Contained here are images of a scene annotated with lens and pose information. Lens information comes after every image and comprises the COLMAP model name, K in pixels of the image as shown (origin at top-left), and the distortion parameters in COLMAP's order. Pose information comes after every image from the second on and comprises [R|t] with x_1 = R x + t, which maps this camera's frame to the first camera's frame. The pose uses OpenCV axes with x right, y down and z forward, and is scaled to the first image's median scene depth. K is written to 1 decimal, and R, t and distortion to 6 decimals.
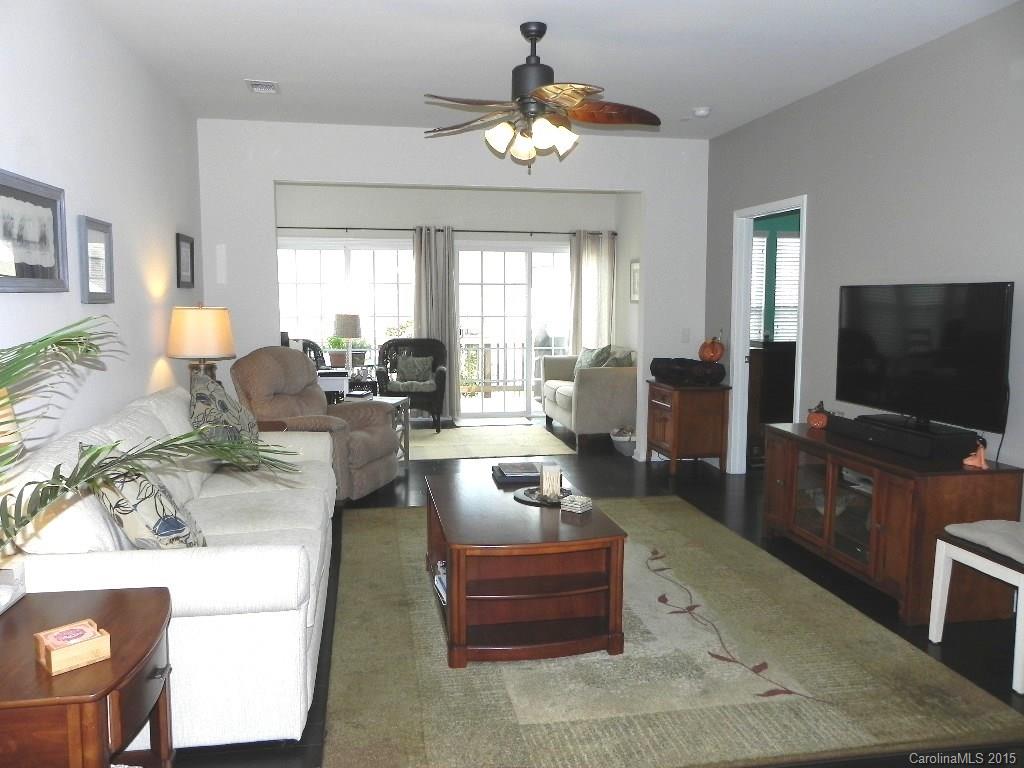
lens RADIAL K [[767.0, 0, 504.8], [0, 767.0, 372.9], [0, 0, 1]] dist [-0.007183, 0.010213]
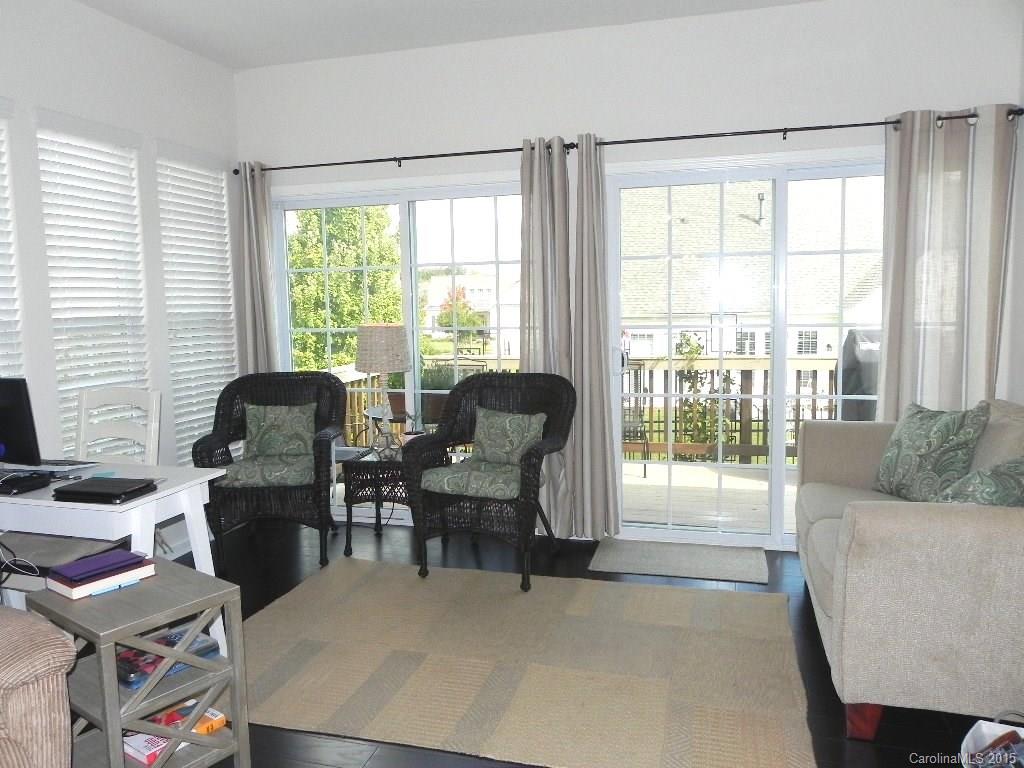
lens RADIAL K [[767.0, 0, 504.8], [0, 767.0, 372.9], [0, 0, 1]] dist [-0.007183, 0.010213]
pose [[0.896770, 0.024836, -0.441799, 0.162620], [-0.023560, 0.999687, 0.008375, -0.089802], [0.441869, 0.002899, 0.897075, 1.015032]]
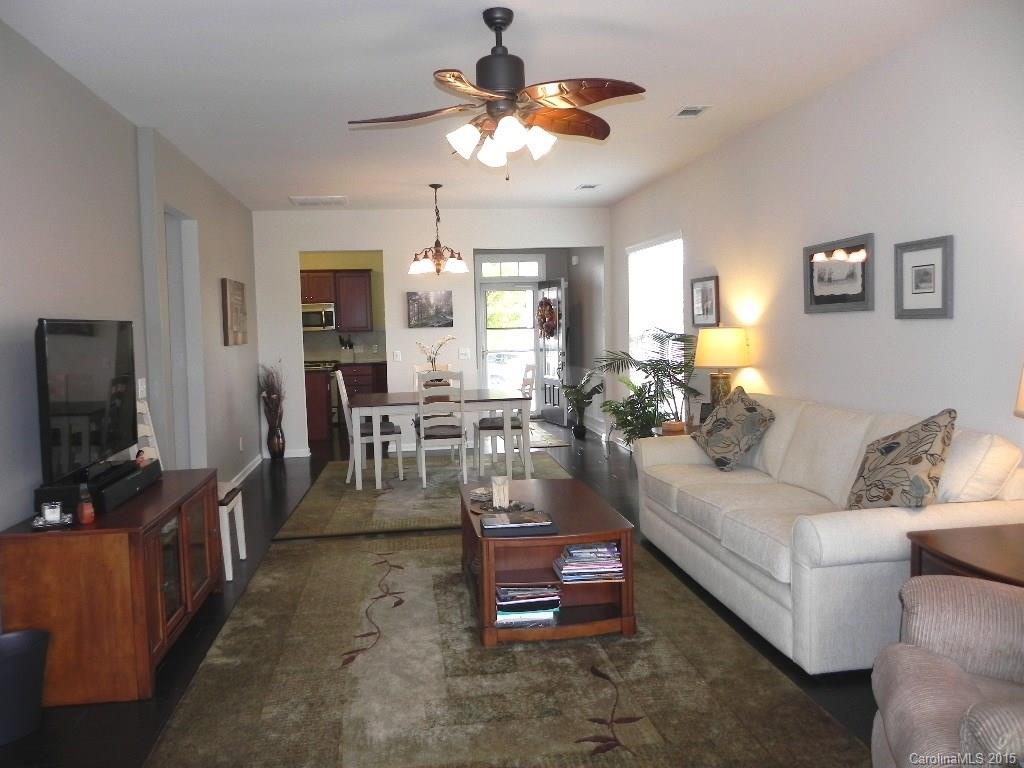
lens RADIAL K [[767.0, 0, 504.8], [0, 767.0, 372.9], [0, 0, 1]] dist [-0.007183, 0.010213]
pose [[-0.999196, 0.014235, 0.037485, 0.010873], [0.020046, 0.986989, 0.159536, -0.147160], [-0.034727, 0.160159, -0.986480, 1.551553]]
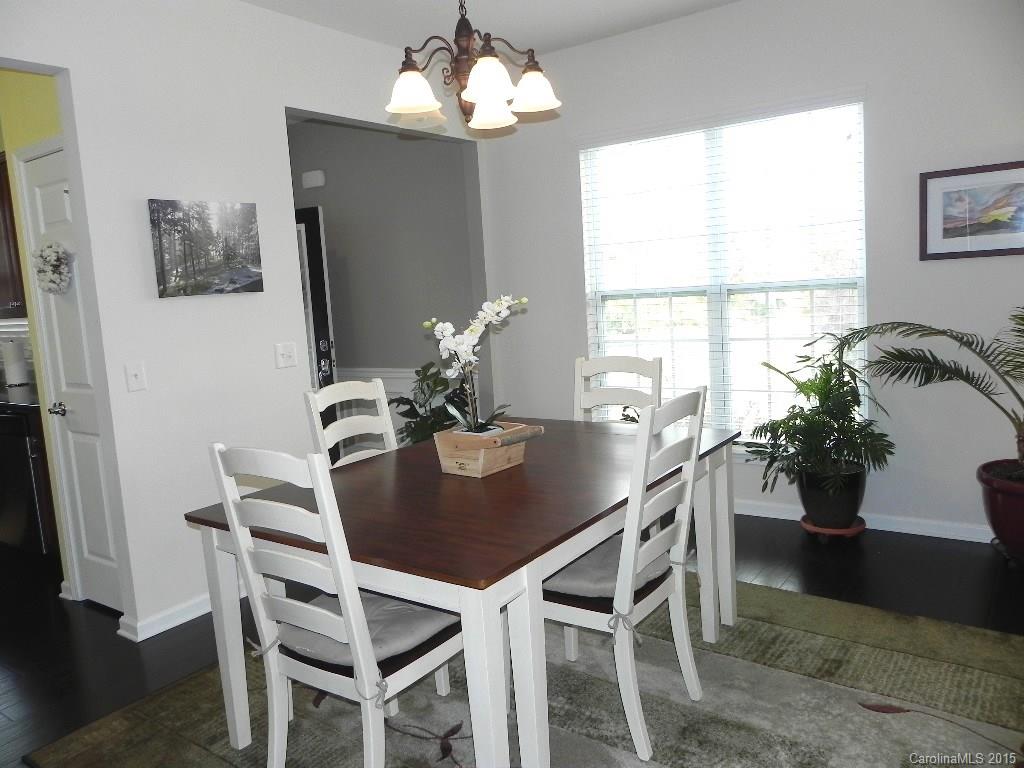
lens RADIAL K [[767.0, 0, 504.8], [0, 767.0, 372.9], [0, 0, 1]] dist [-0.007183, 0.010213]
pose [[-0.720865, 0.116713, -0.683177, 0.568059], [-0.010100, 0.983845, 0.178736, -0.021779], [0.693001, 0.135745, -0.708041, 0.412522]]
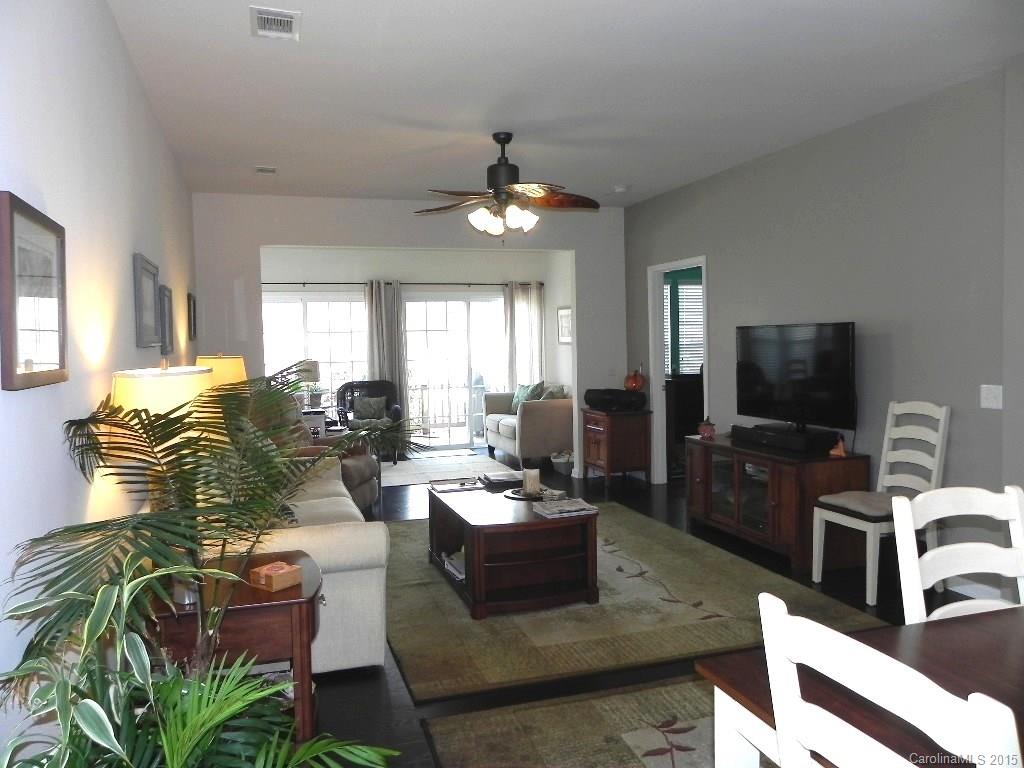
lens RADIAL K [[767.0, 0, 504.8], [0, 767.0, 372.9], [0, 0, 1]] dist [-0.007183, 0.010213]
pose [[0.991685, -0.028711, 0.125445, -0.109933], [0.035757, 0.997885, -0.054278, 0.019835], [-0.123621, 0.058312, 0.990615, -0.222137]]
